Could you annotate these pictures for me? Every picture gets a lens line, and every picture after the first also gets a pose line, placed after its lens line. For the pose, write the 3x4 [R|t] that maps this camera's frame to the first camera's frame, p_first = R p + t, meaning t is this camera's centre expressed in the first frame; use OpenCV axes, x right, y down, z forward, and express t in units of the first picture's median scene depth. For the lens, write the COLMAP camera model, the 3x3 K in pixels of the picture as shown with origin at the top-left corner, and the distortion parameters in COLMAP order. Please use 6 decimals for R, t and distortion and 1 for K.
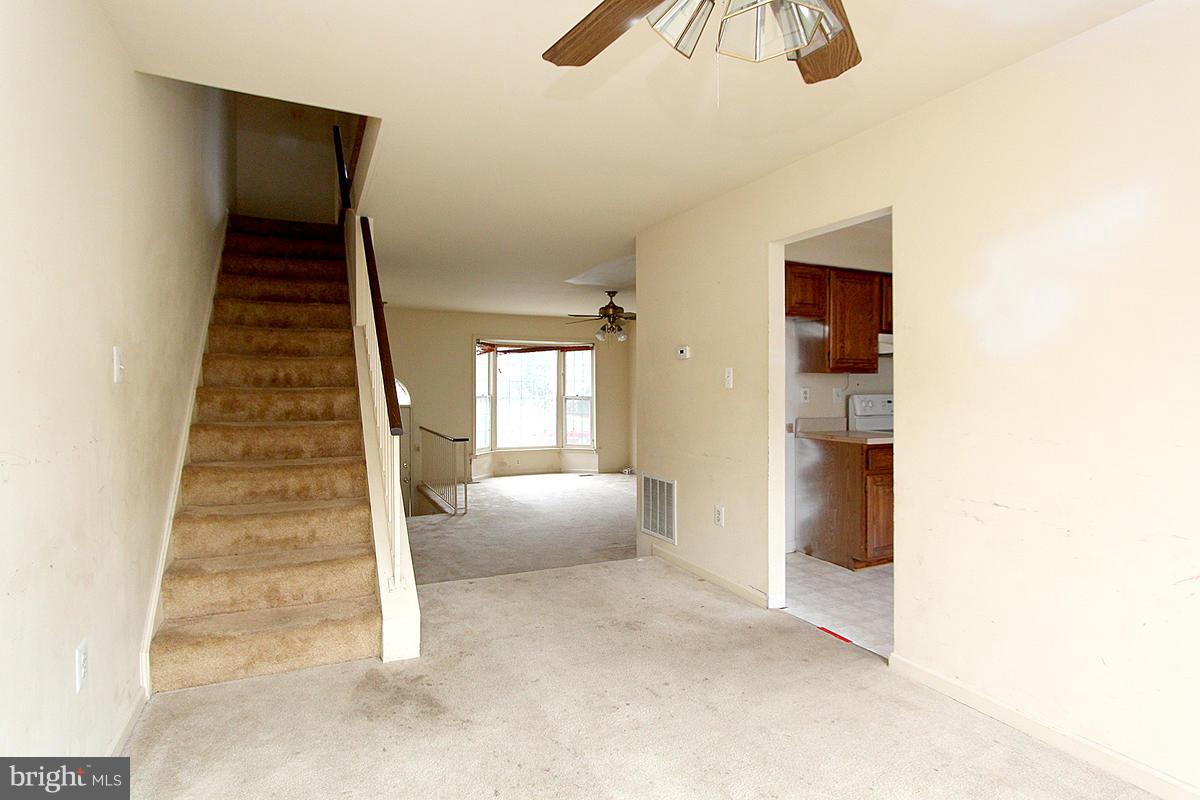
lens RADIAL K [[605.7, 0, 598.6], [0, 605.7, 389.4], [0, 0, 1]] dist [-0.012665, 0.000955]
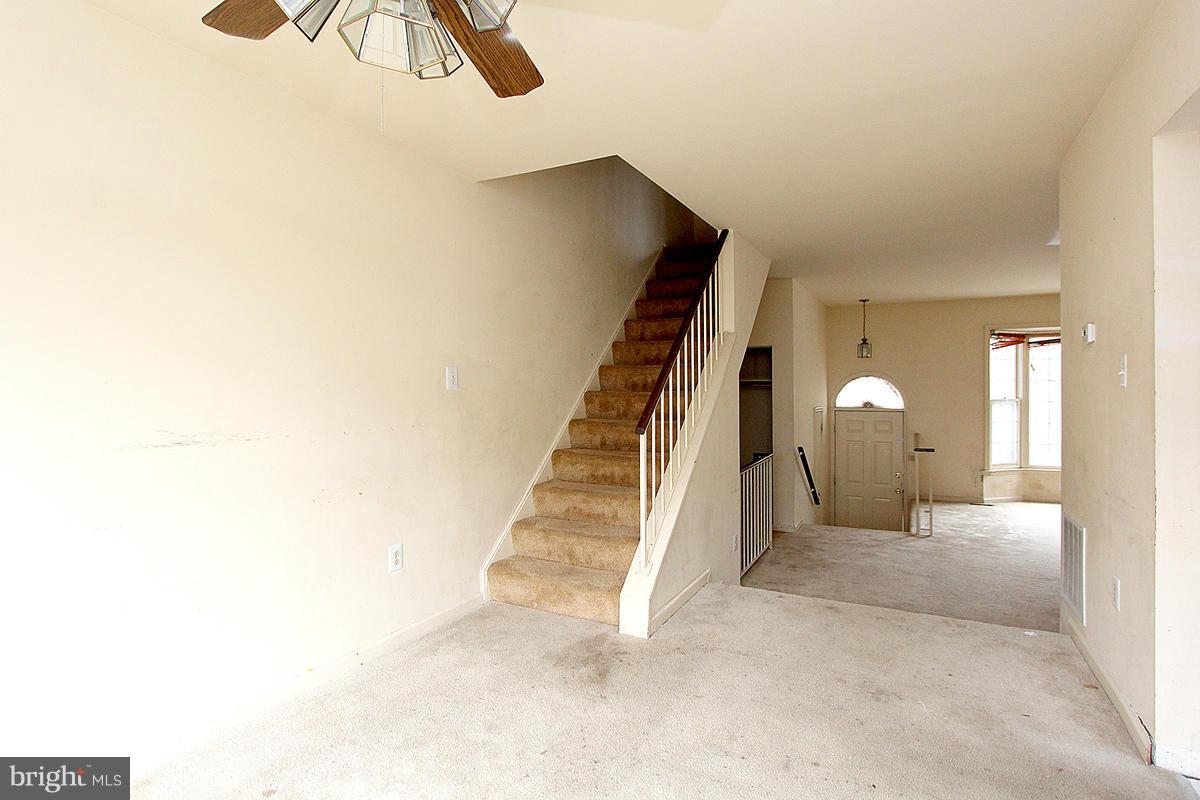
lens RADIAL K [[619.5, 0, 593.7], [0, 619.5, 402.0], [0, 0, 1]] dist [-0.015757, 0.001021]
pose [[0.588425, 0.007362, -0.808518, 0.454624], [0.005402, 0.999900, 0.013036, 0.001376], [0.808533, -0.012038, 0.588327, 0.228767]]
